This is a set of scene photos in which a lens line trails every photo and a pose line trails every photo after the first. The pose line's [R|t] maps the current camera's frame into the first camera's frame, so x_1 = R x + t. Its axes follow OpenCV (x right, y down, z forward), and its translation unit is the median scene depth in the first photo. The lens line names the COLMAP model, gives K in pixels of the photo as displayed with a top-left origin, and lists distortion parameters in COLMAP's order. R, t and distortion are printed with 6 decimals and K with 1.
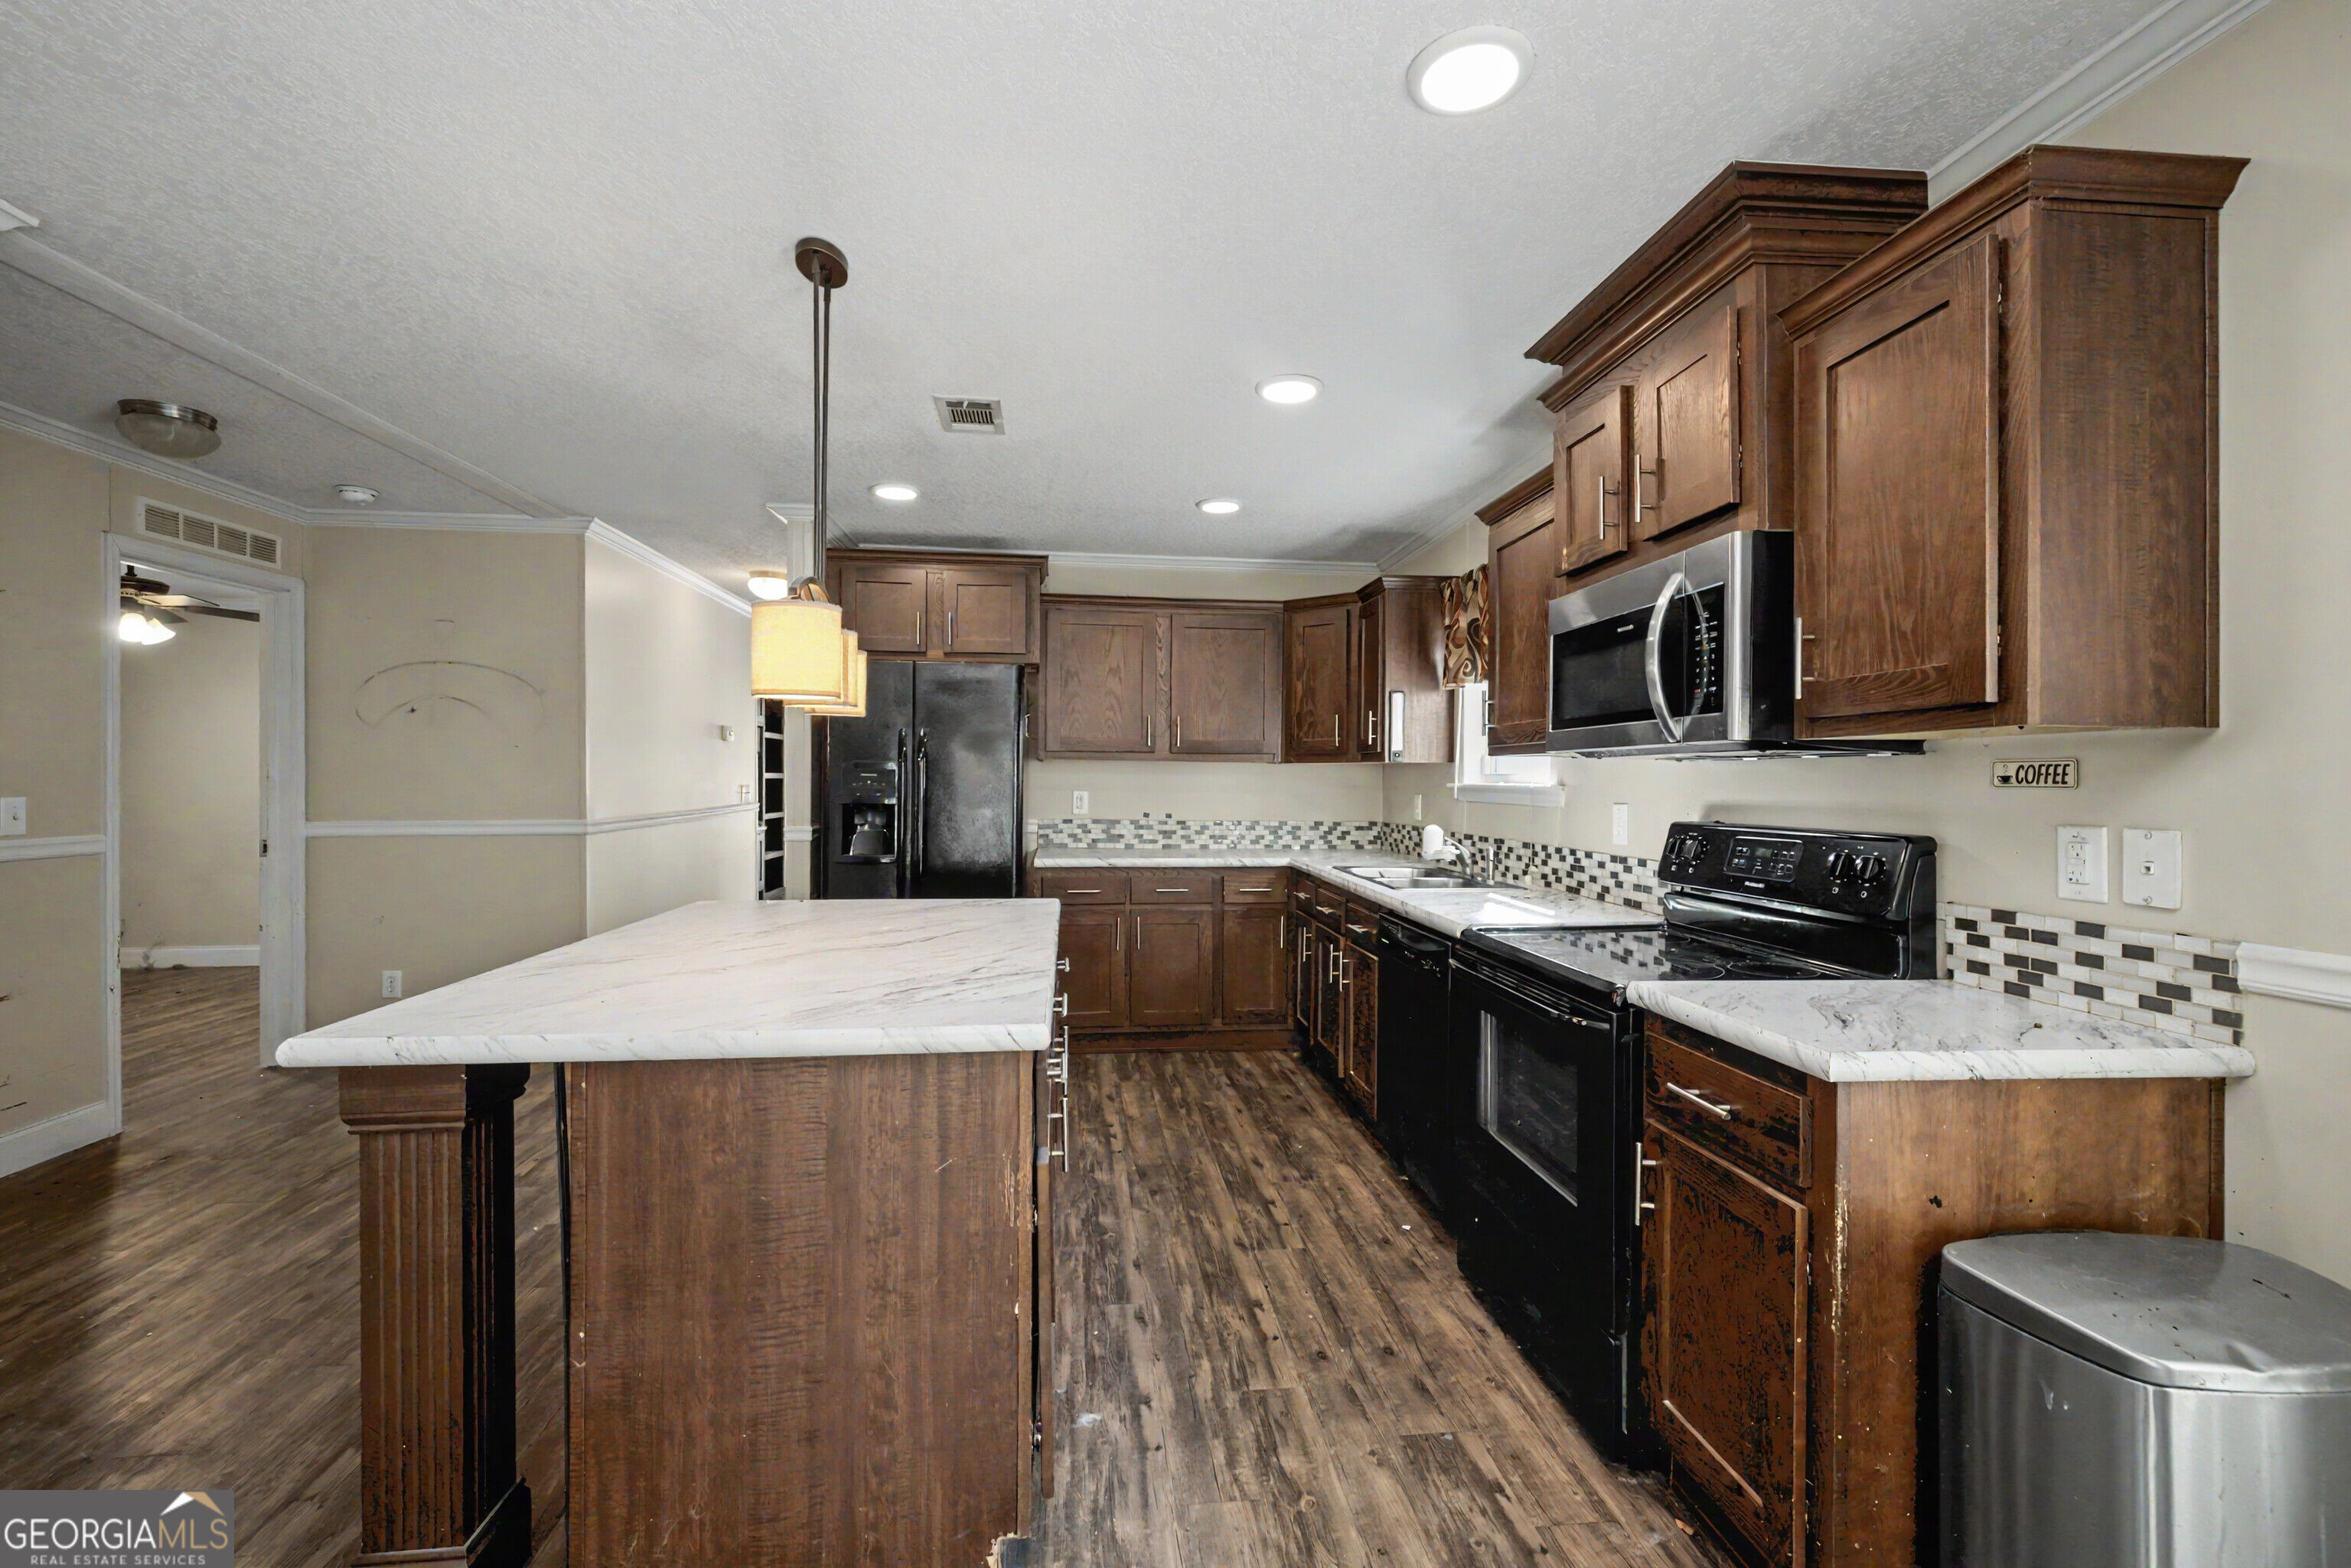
lens RADIAL K [[993.7, 0, 1167.9], [0, 993.7, 788.6], [0, 0, 1]] dist [-0.000216, -0.000424]
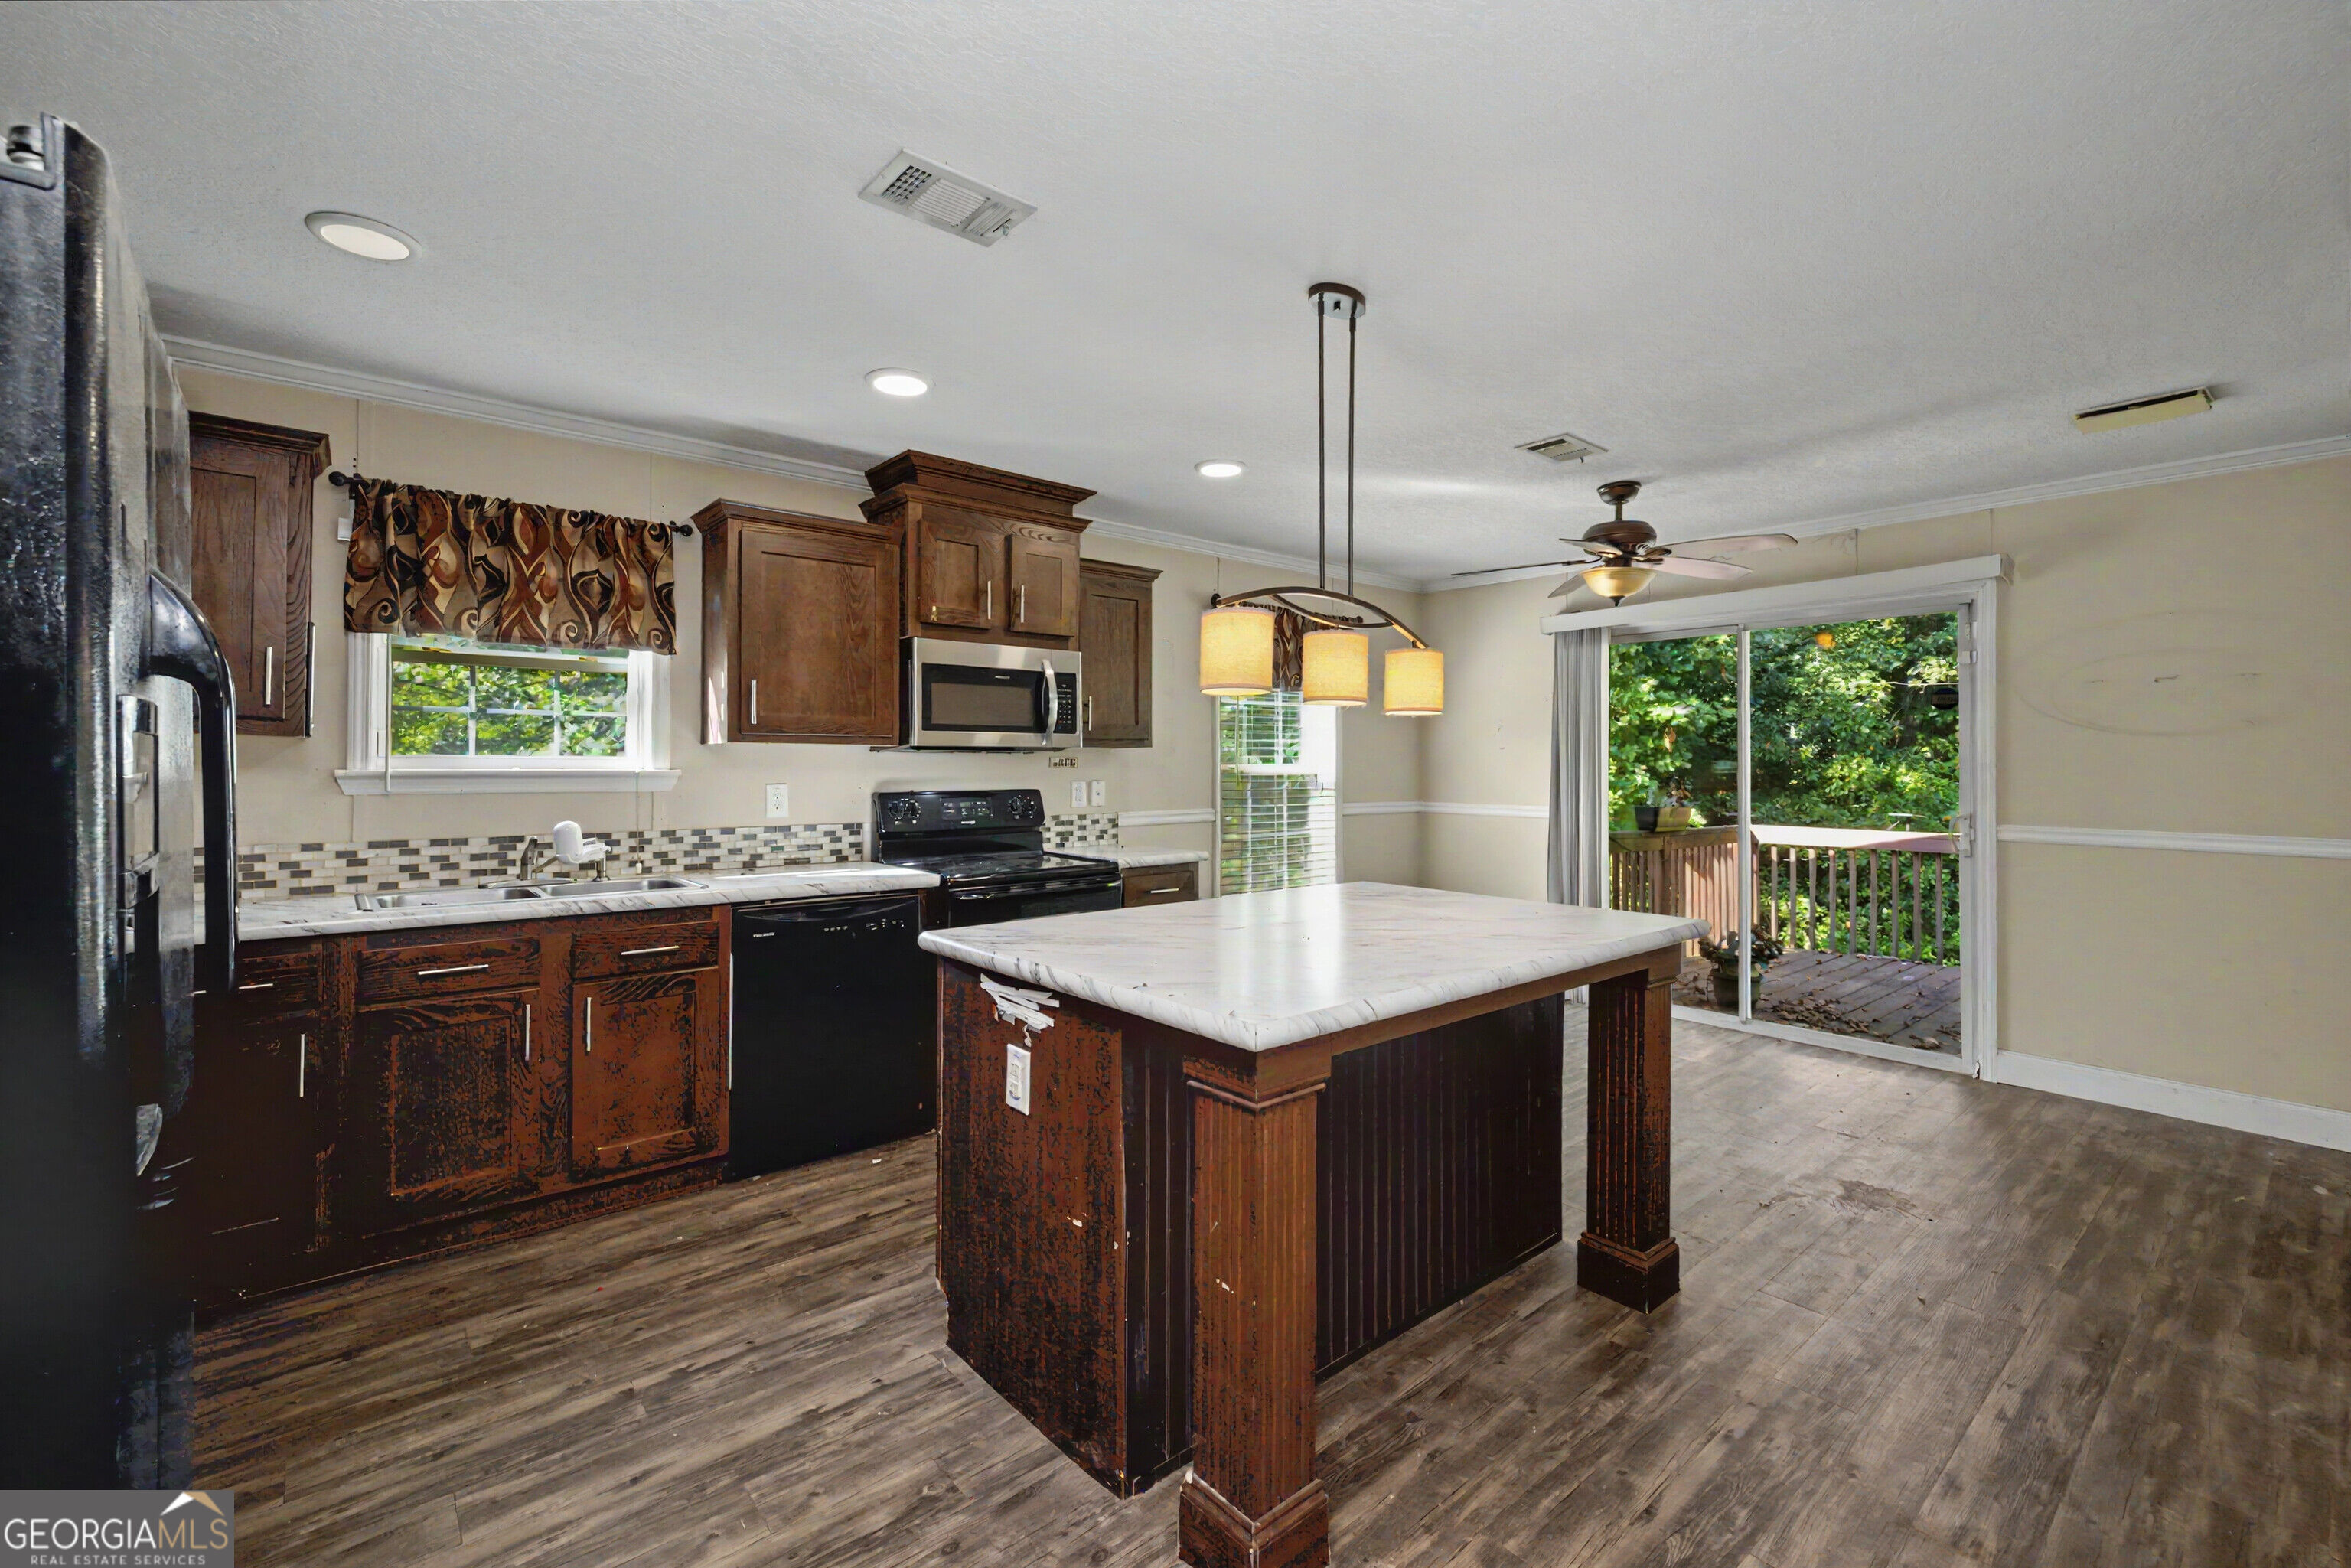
lens RADIAL K [[993.7, 0, 1168.7], [0, 993.7, 769.6], [0, 0, 1]] dist [-0.000216, -0.000424]
pose [[-0.570271, 0.000176, 0.821457, -0.819439], [0.011688, 0.999900, 0.007900, -0.007127], [-0.821373, 0.014106, -0.570216, 1.277209]]
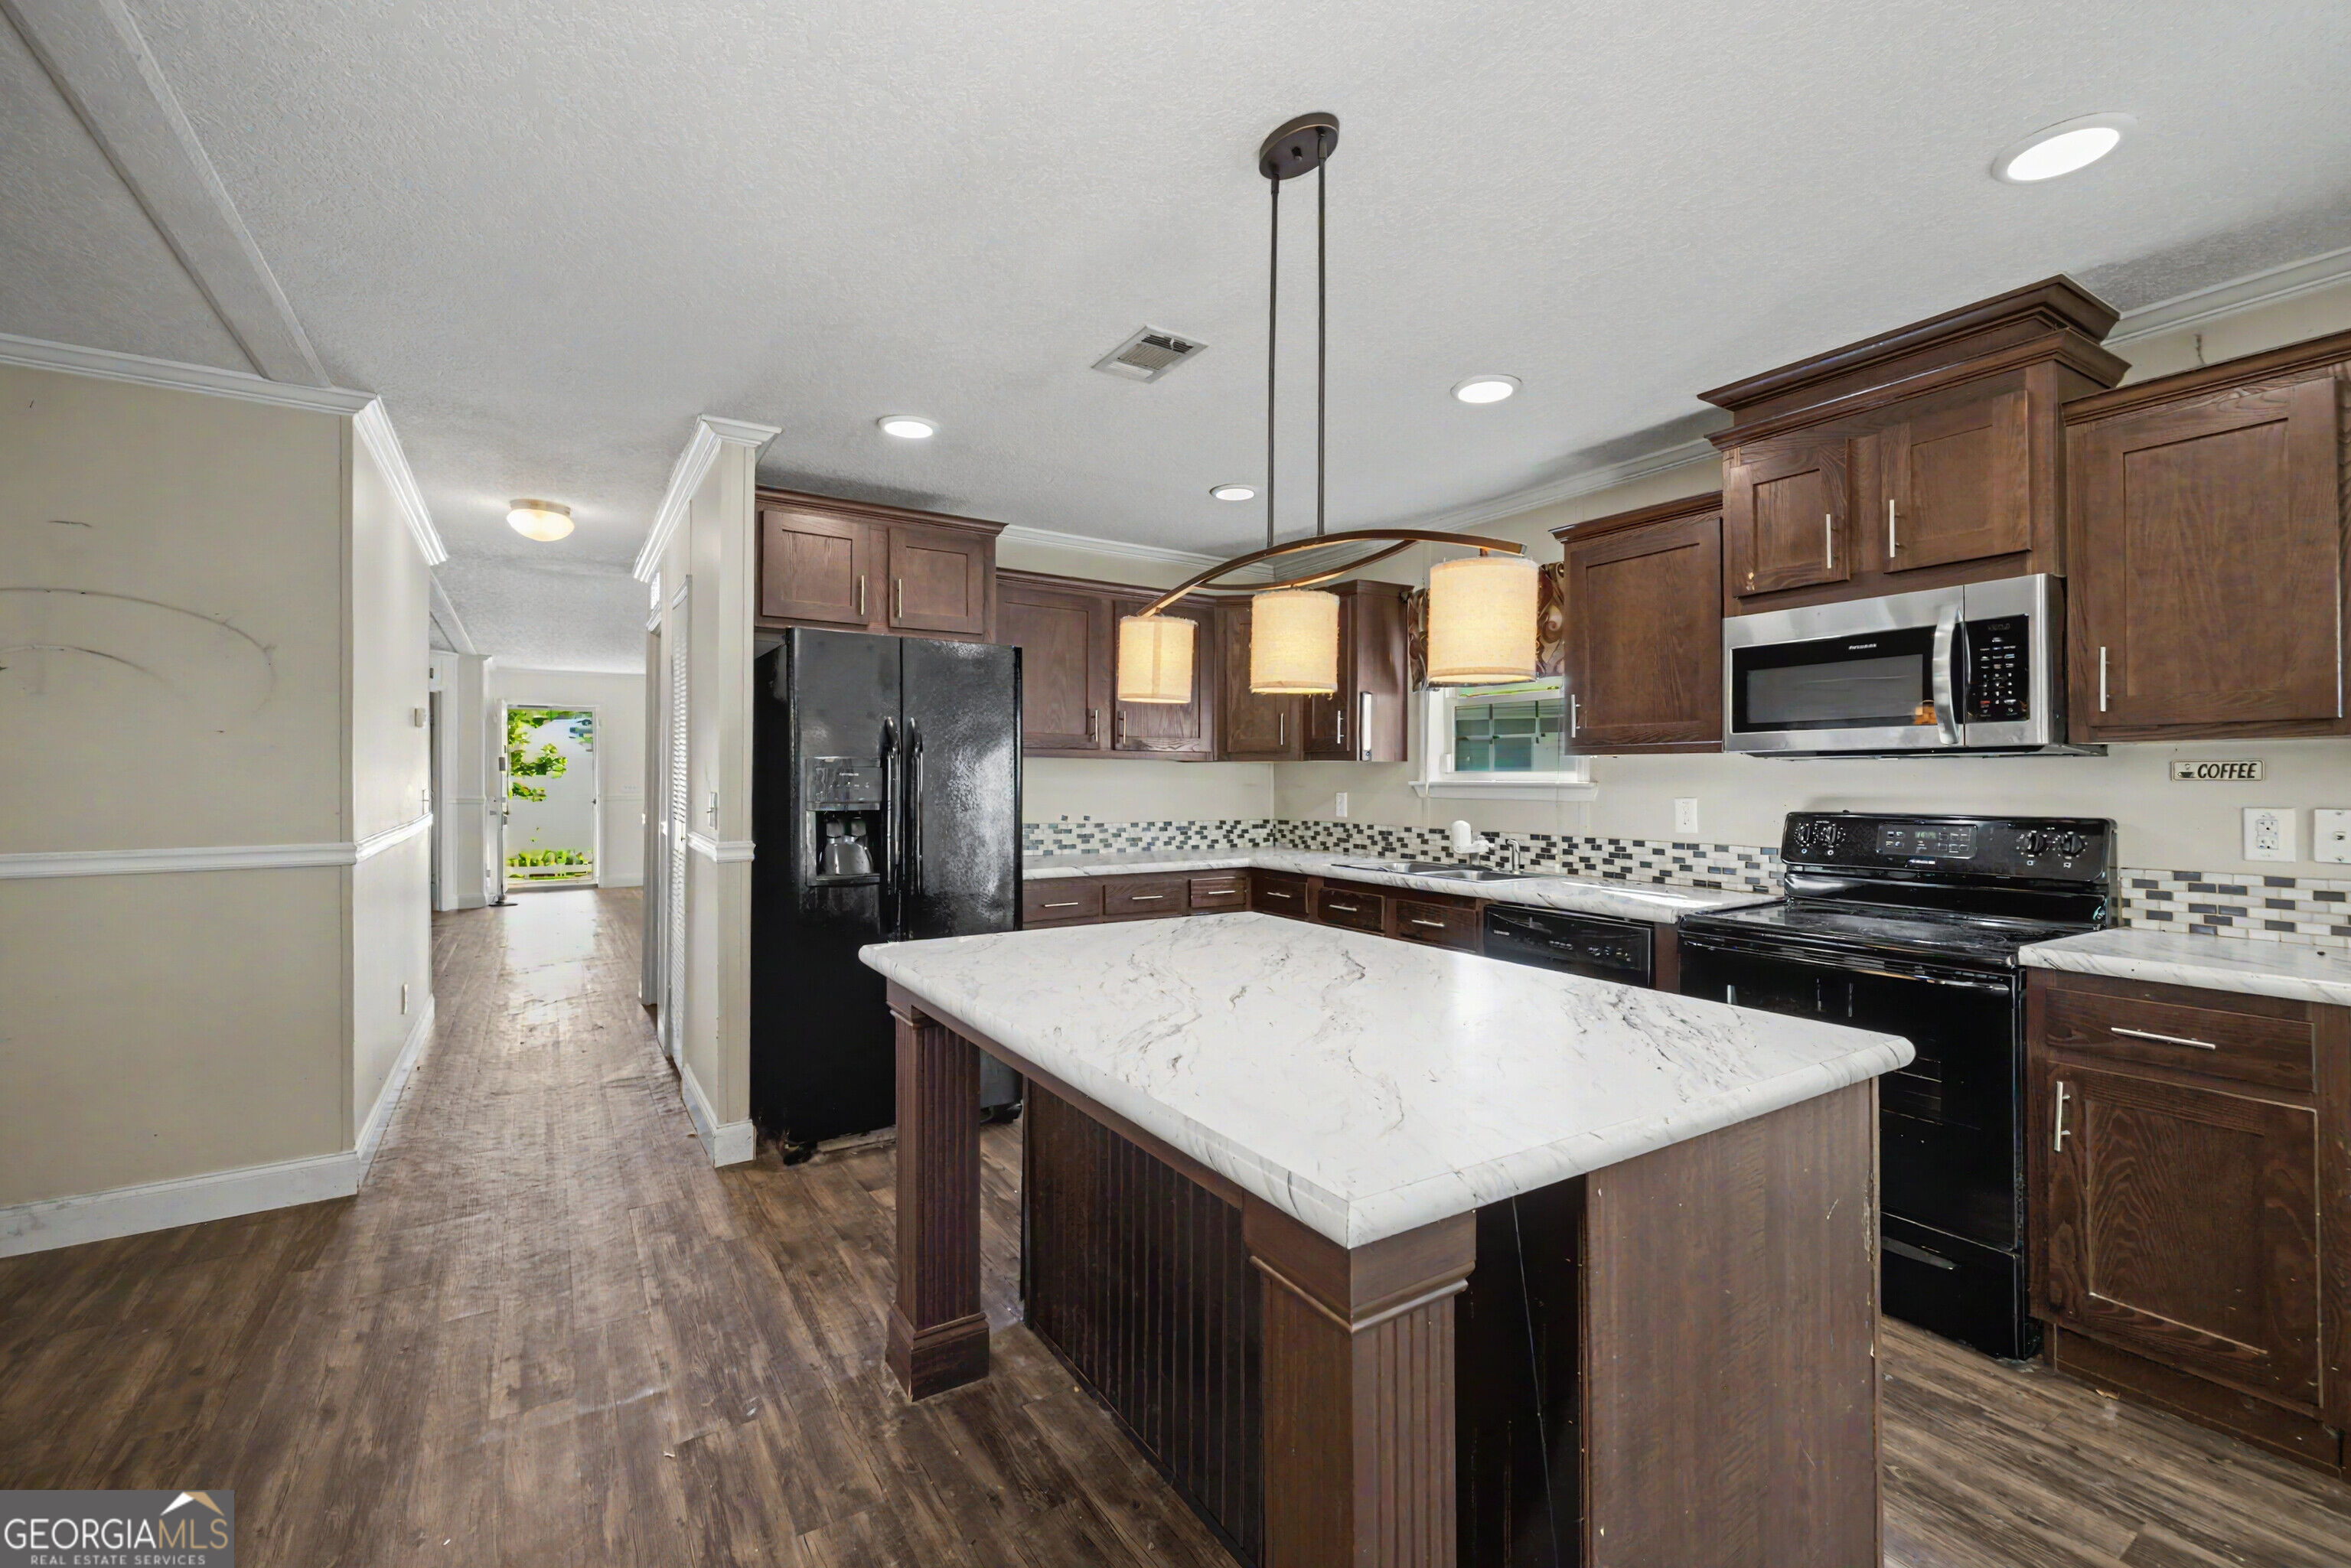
lens RADIAL K [[993.7, 0, 1139.1], [0, 993.7, 781.1], [0, 0, 1]] dist [-0.000216, -0.000424]
pose [[0.898453, -0.005126, 0.439039, -0.593663], [0.008290, 0.999952, -0.005289, -0.003038], [-0.438990, 0.008392, 0.898453, 0.237452]]
